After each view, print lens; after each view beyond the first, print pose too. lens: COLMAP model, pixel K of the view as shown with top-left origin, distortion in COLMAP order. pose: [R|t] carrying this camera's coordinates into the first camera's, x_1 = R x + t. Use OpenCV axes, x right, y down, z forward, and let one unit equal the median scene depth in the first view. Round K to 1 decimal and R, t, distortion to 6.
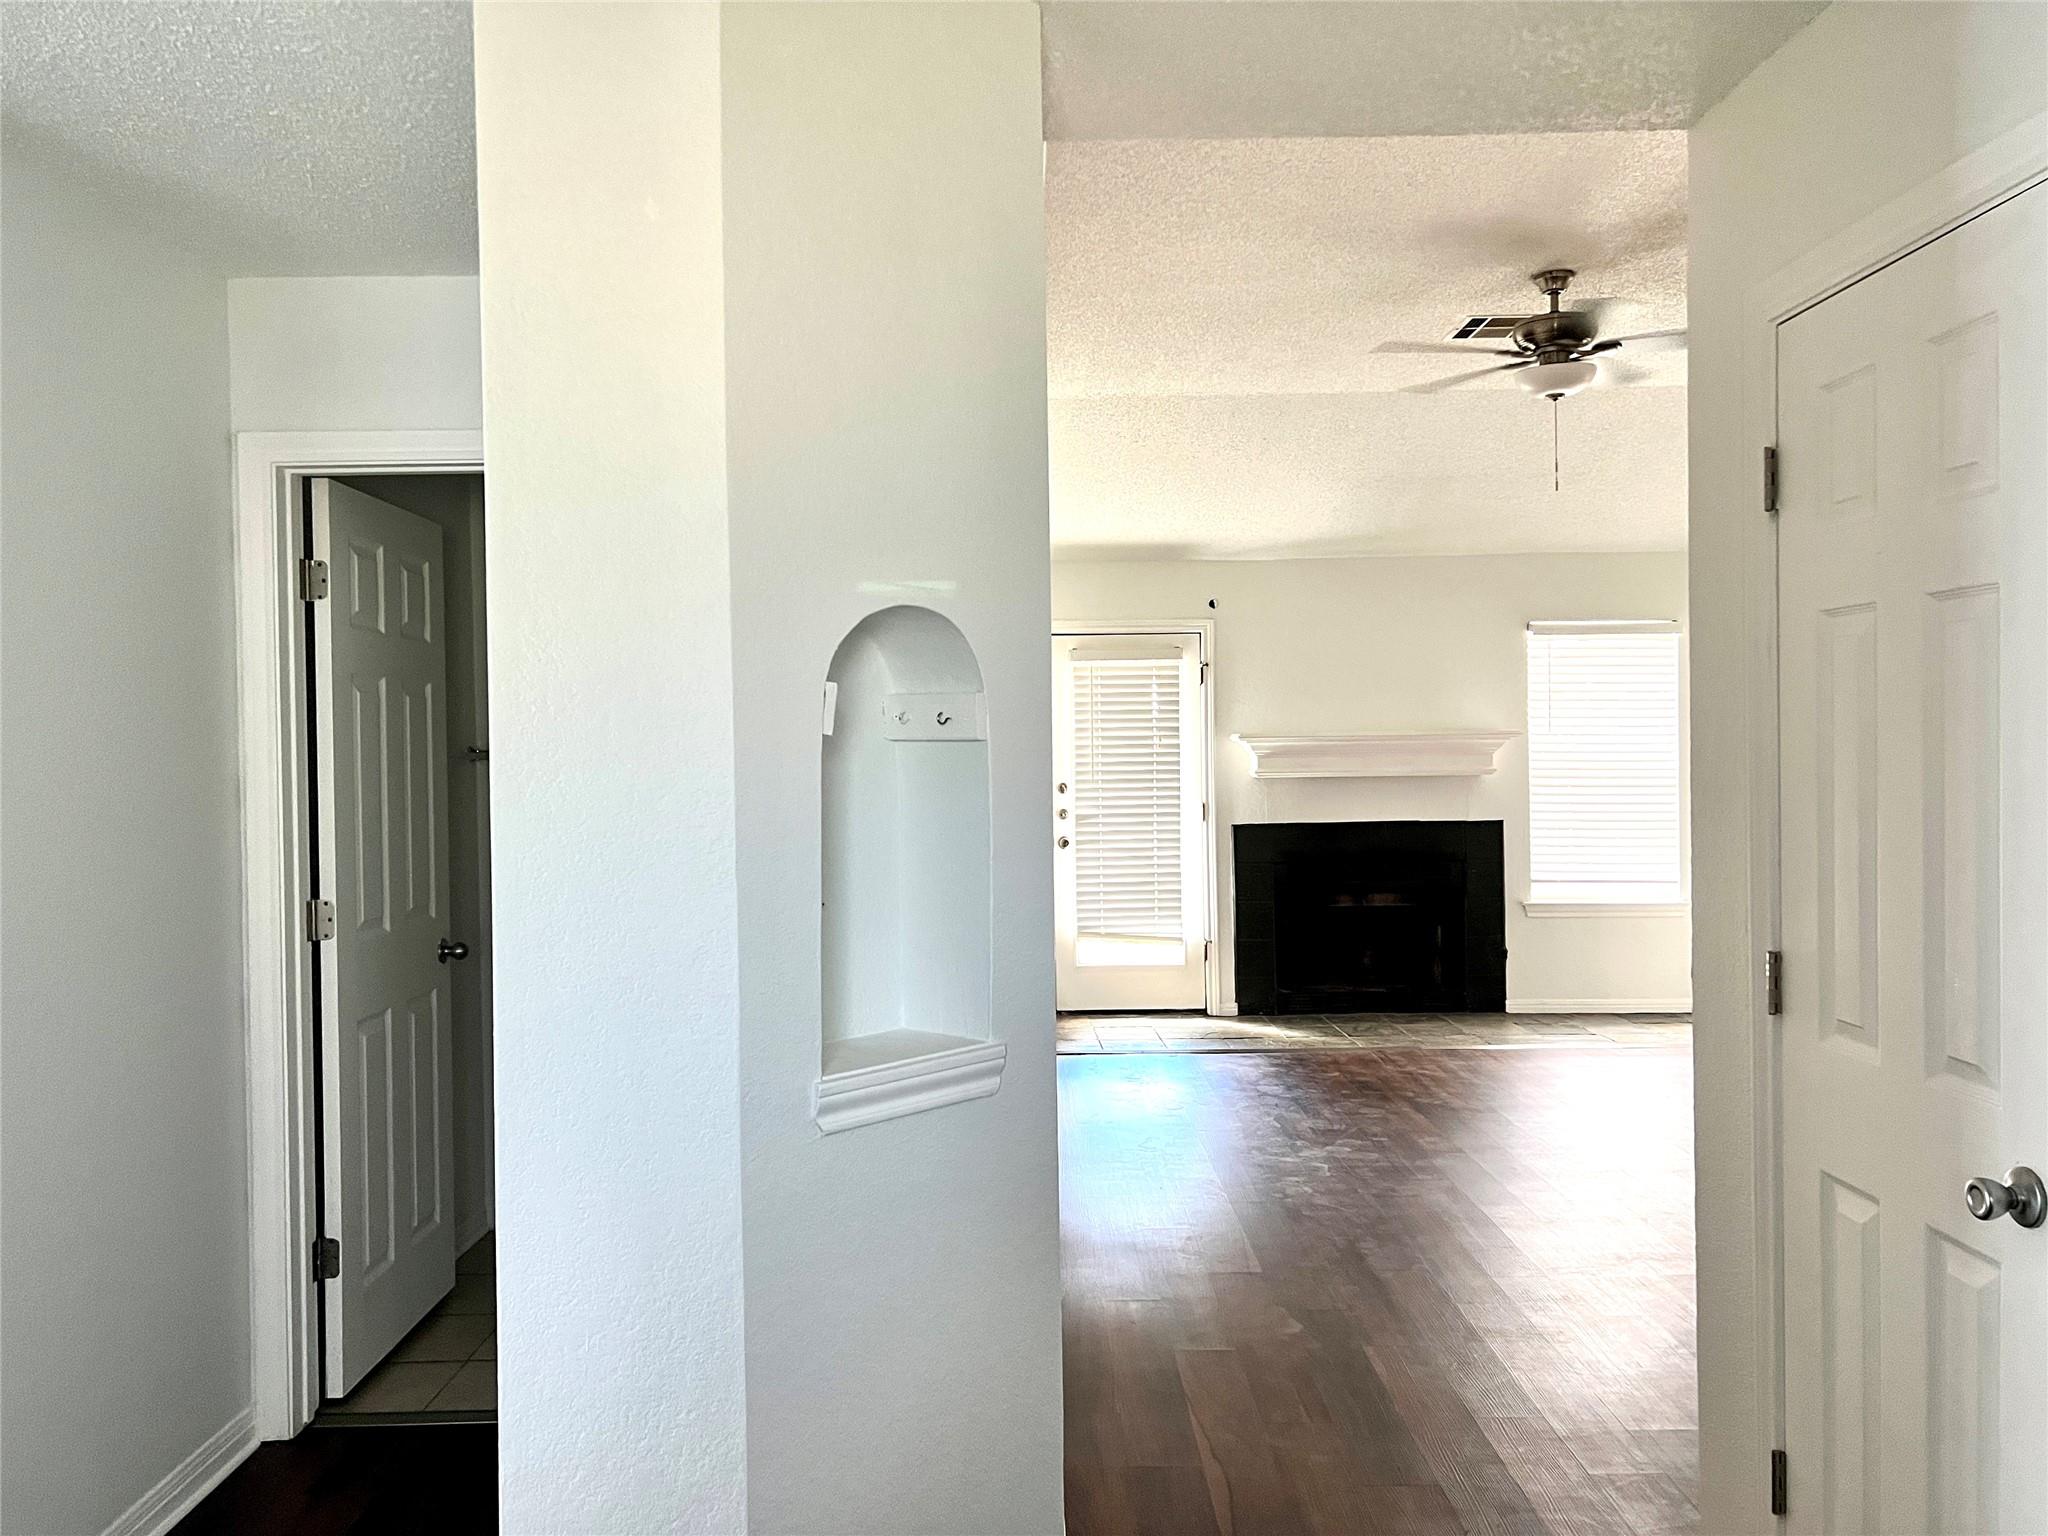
lens RADIAL K [[1545.7, 0, 1024.0], [0, 1545.7, 769.2], [0, 0, 1]] dist [0.074720, -0.087005]
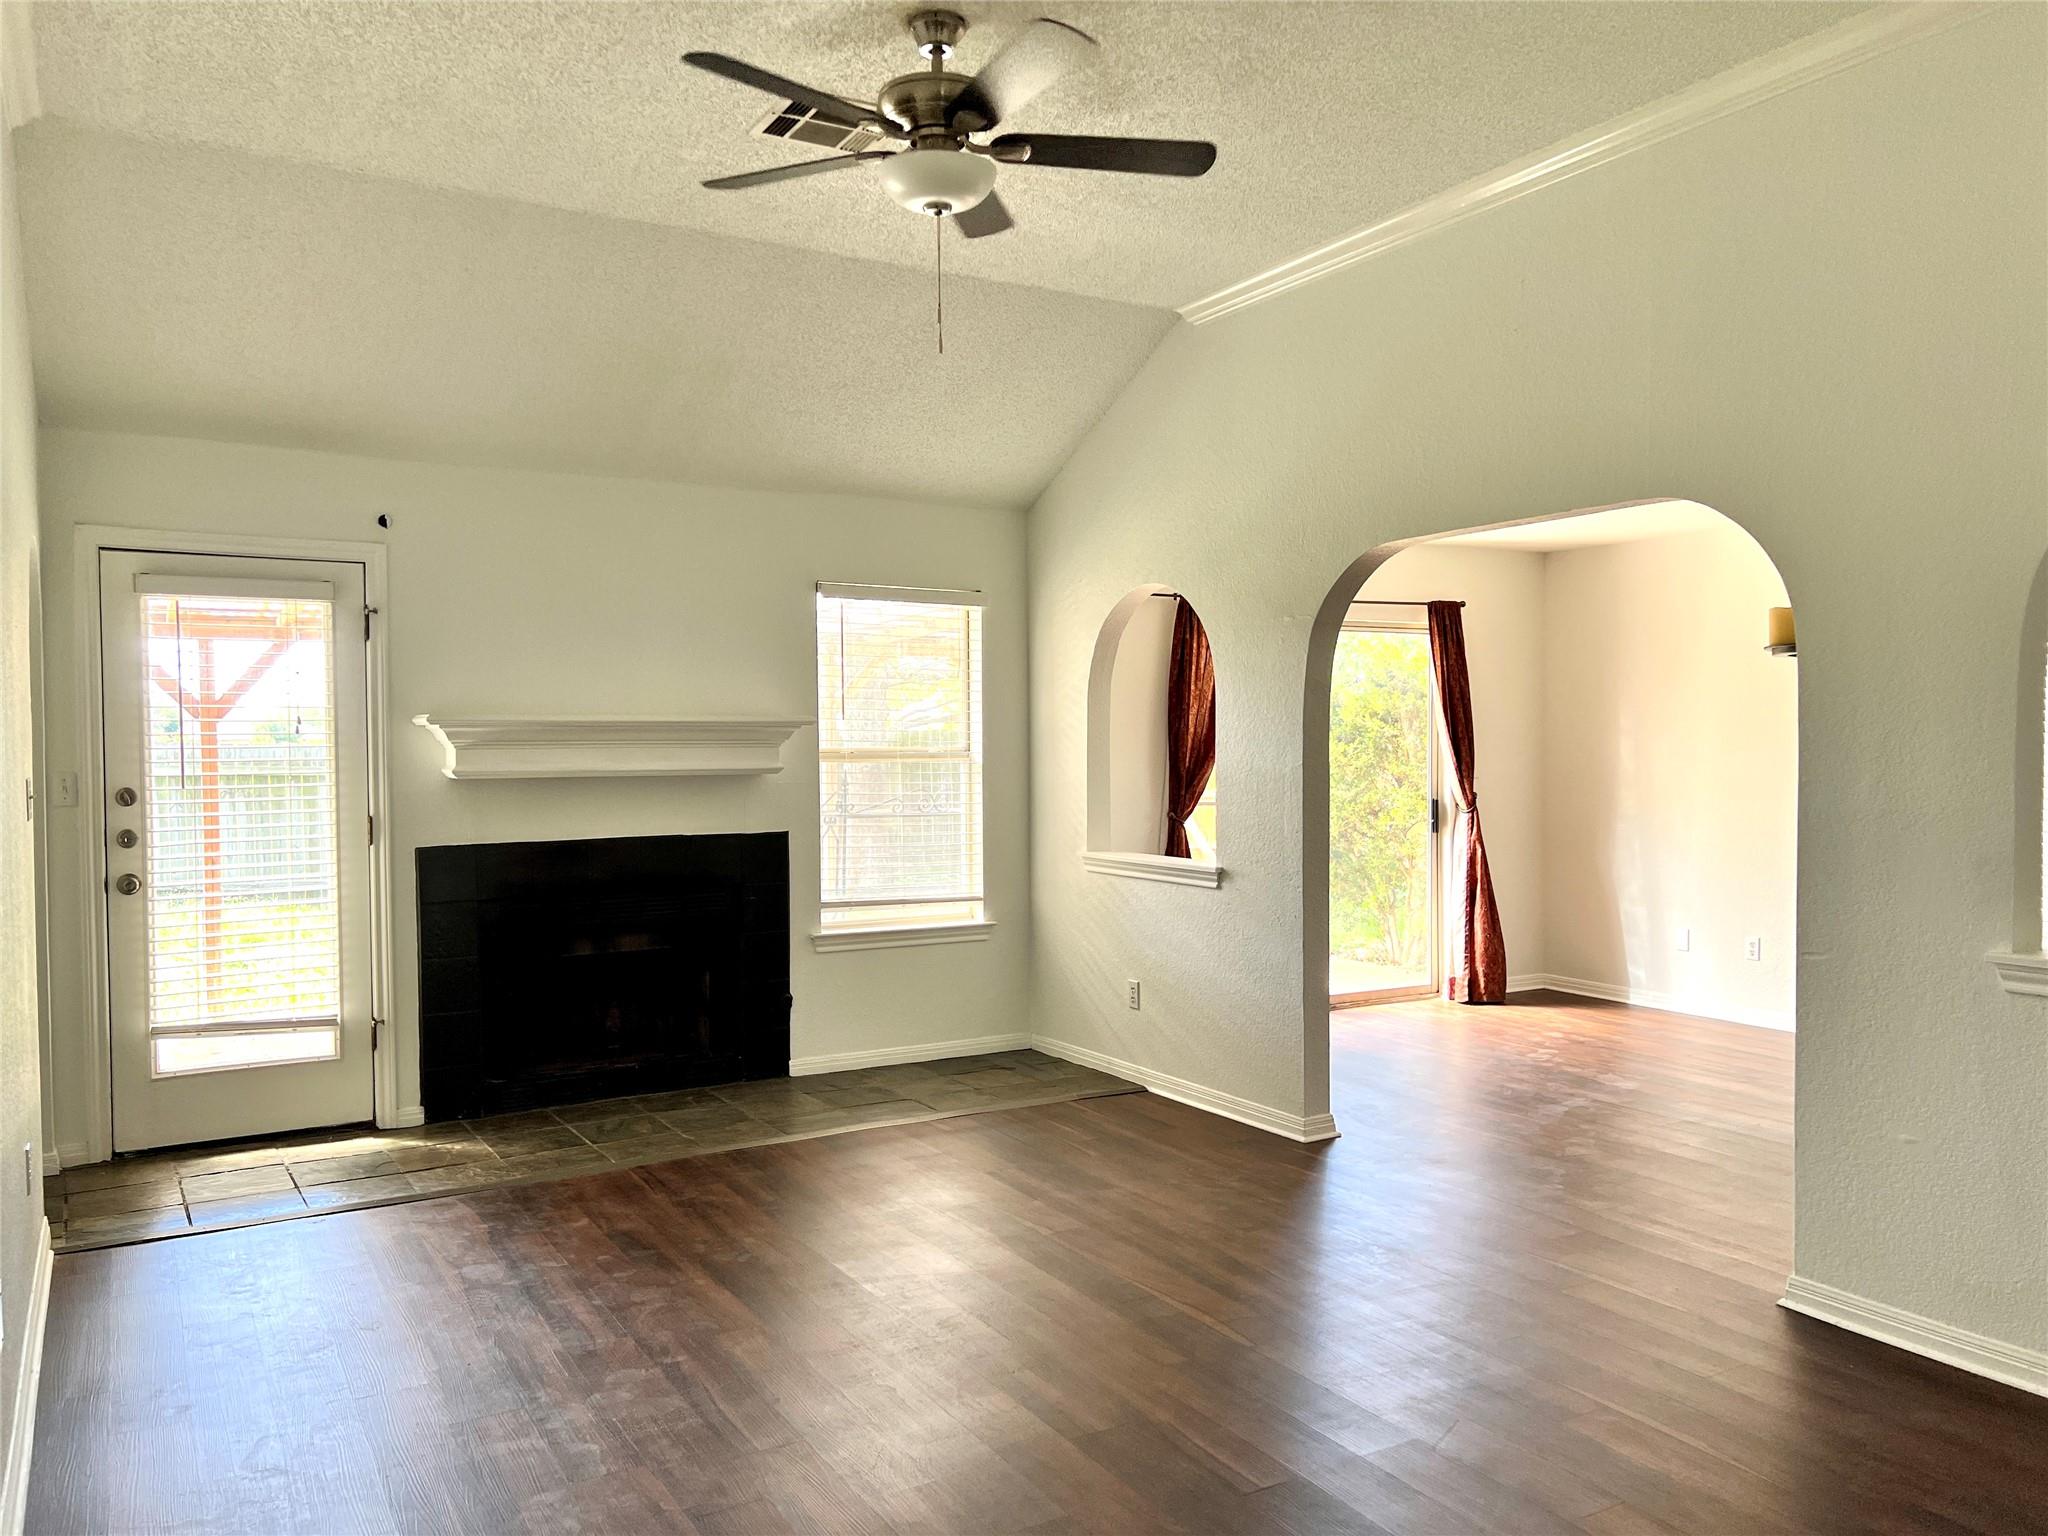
lens RADIAL K [[1545.7, 0, 1024.0], [0, 1545.7, 769.2], [0, 0, 1]] dist [0.074720, -0.087005]
pose [[0.871074, -0.002750, 0.491144, 0.034364], [0.000886, 0.999992, 0.004027, -0.001779], [-0.491151, -0.003072, 0.871069, 0.307436]]
